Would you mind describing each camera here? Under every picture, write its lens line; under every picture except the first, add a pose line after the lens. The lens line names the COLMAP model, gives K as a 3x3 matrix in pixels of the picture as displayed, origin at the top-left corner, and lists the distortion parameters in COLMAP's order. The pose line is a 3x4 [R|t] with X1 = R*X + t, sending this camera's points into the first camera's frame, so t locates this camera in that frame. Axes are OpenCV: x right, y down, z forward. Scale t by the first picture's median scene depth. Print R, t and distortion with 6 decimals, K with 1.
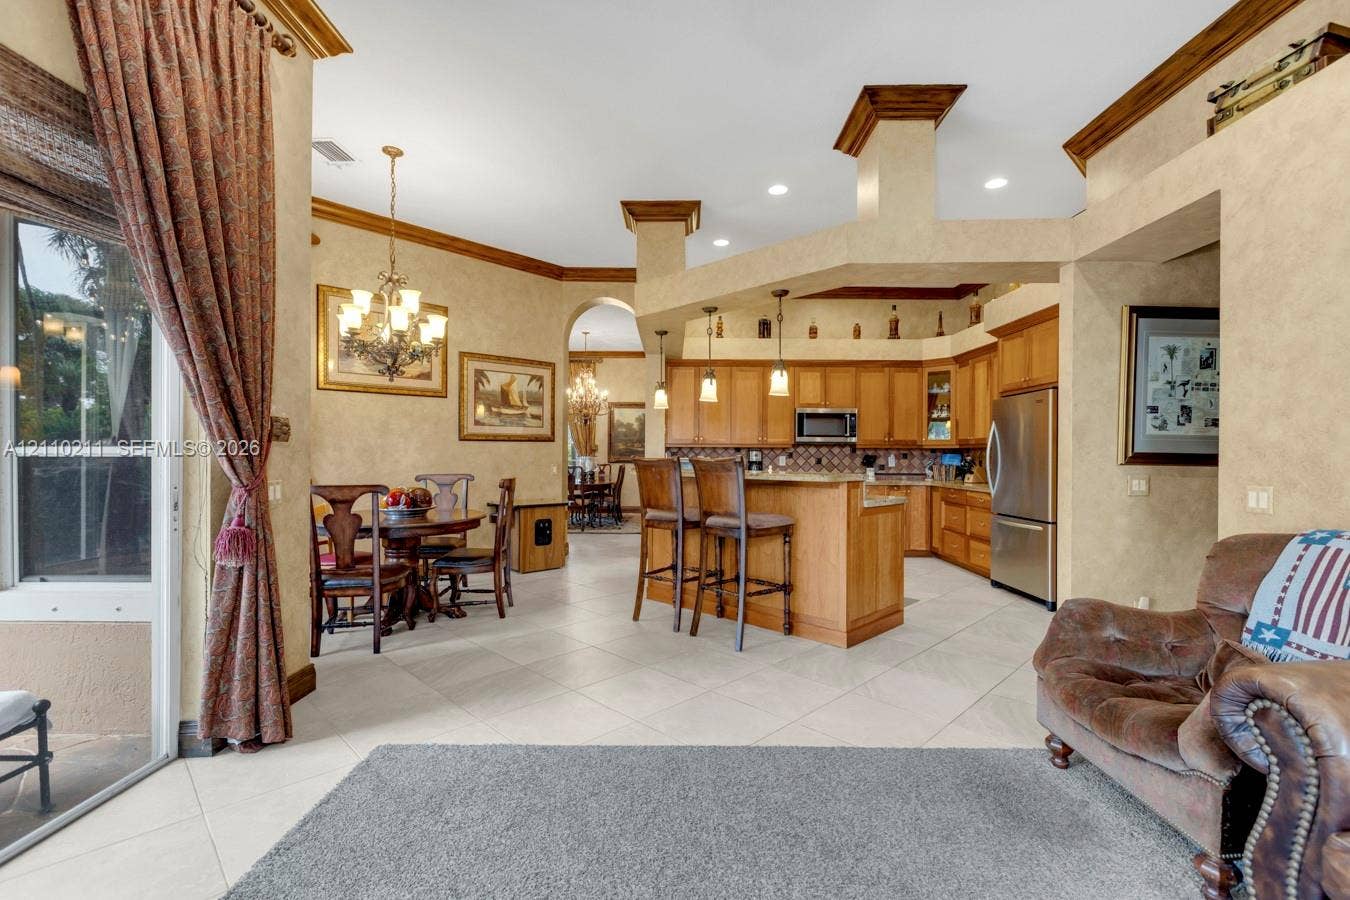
lens RADIAL K [[603.2, 0, 675.4], [0, 603.2, 451.1], [0, 0, 1]] dist [0.000321, 0.000207]
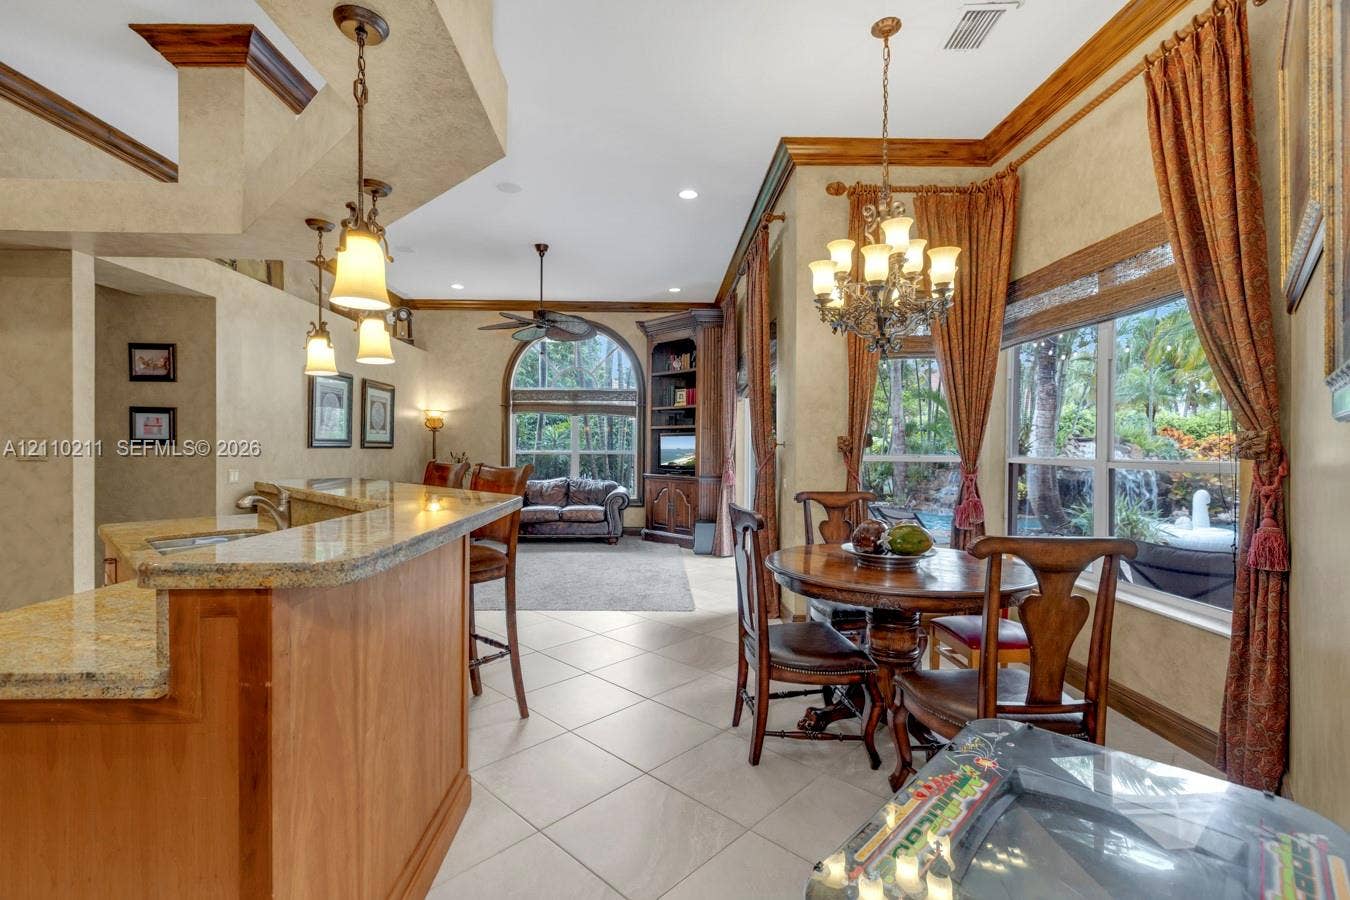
lens RADIAL K [[603.2, 0, 675.4], [0, 603.2, 451.1], [0, 0, 1]] dist [0.000321, 0.000207]
pose [[-0.999488, -0.009989, -0.030384, -0.151814], [-0.010043, 0.999948, 0.001629, -0.006798], [0.030366, 0.001934, -0.999537, 1.166765]]
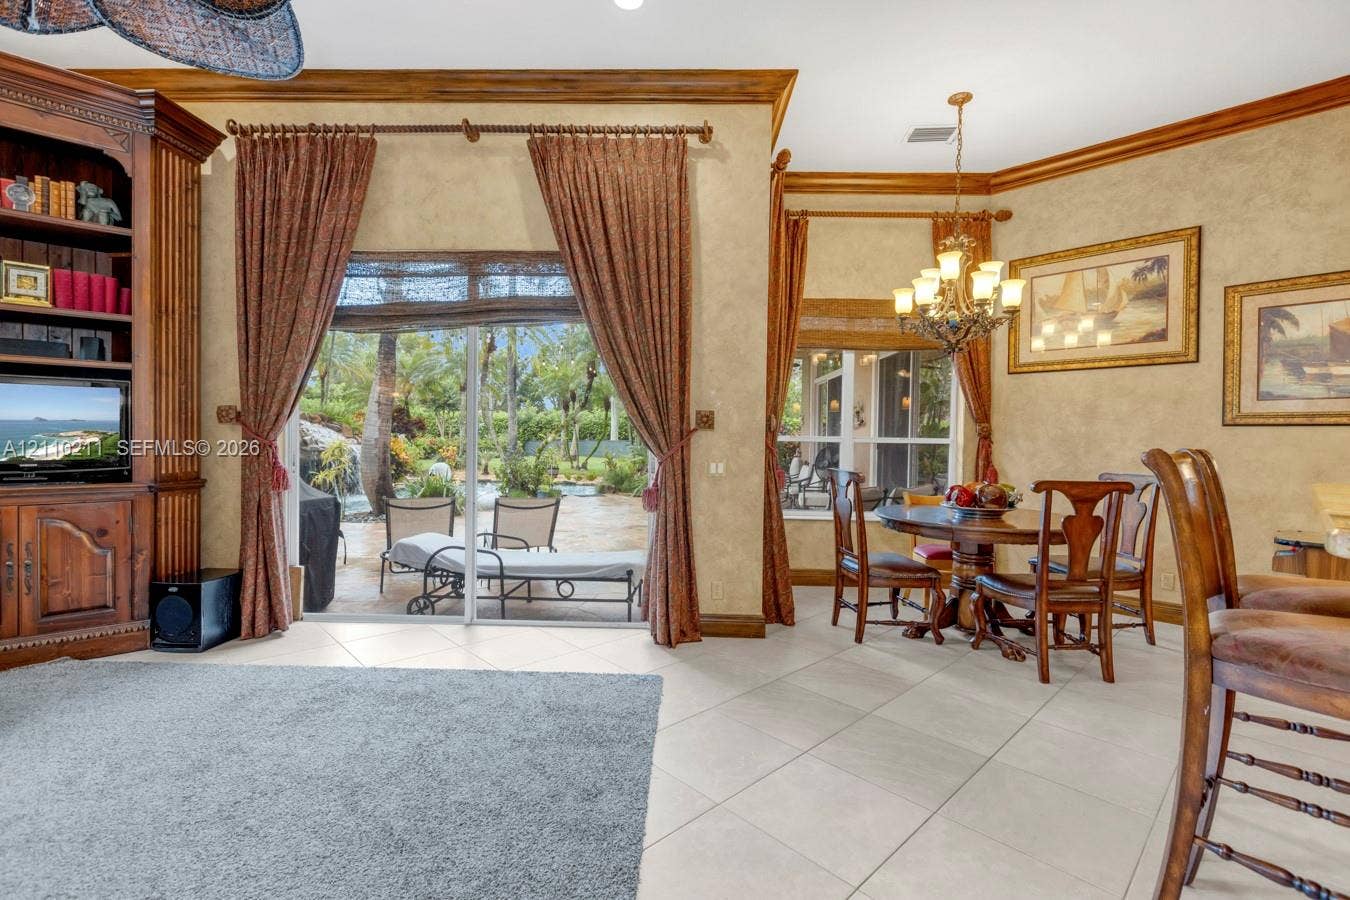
lens RADIAL K [[603.2, 0, 675.4], [0, 603.2, 451.1], [0, 0, 1]] dist [0.000321, 0.000207]
pose [[-0.021179, 0.020069, -0.999574, 0.293558], [-0.011057, 0.999733, 0.020307, 0.002517], [0.999715, 0.011482, -0.020951, 0.424138]]
